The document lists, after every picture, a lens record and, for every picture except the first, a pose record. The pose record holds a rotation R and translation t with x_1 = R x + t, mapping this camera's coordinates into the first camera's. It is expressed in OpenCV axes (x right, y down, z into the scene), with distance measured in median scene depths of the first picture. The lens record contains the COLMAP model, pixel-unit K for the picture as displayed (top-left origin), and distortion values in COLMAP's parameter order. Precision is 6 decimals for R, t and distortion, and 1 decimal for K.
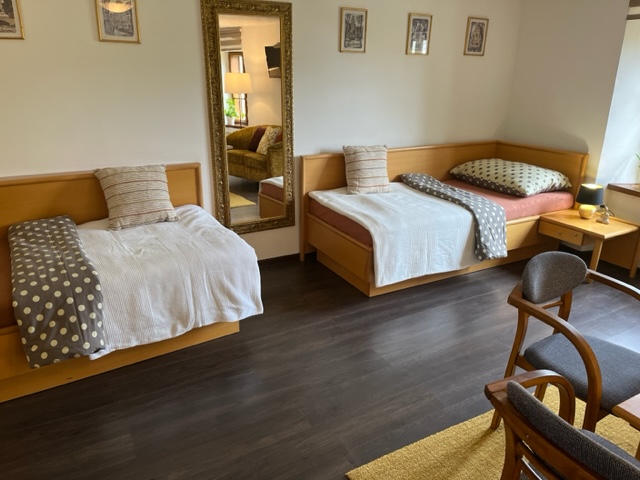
lens RADIAL K [[474.9, 0, 320.0], [0, 474.9, 240.0], [0, 0, 1]] dist [0.063420, -0.090886]
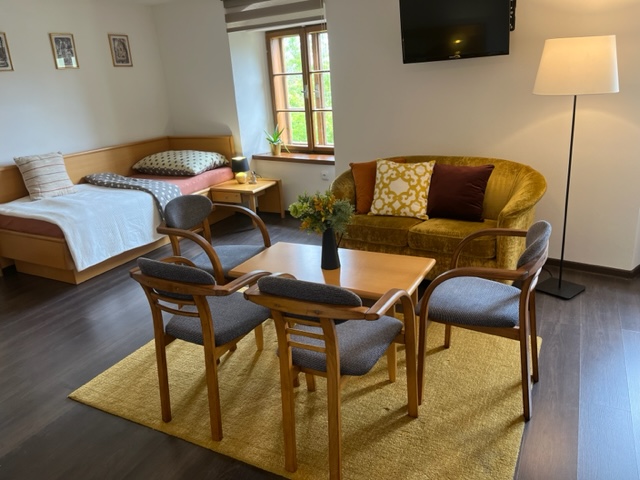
lens RADIAL K [[474.9, 0, 320.0], [0, 474.9, 240.0], [0, 0, 1]] dist [0.063420, -0.090886]
pose [[0.831424, -0.245626, 0.498399, 0.037046], [0.257560, 0.965167, 0.046005, 0.099501], [-0.492338, 0.090118, 0.865726, -0.225034]]
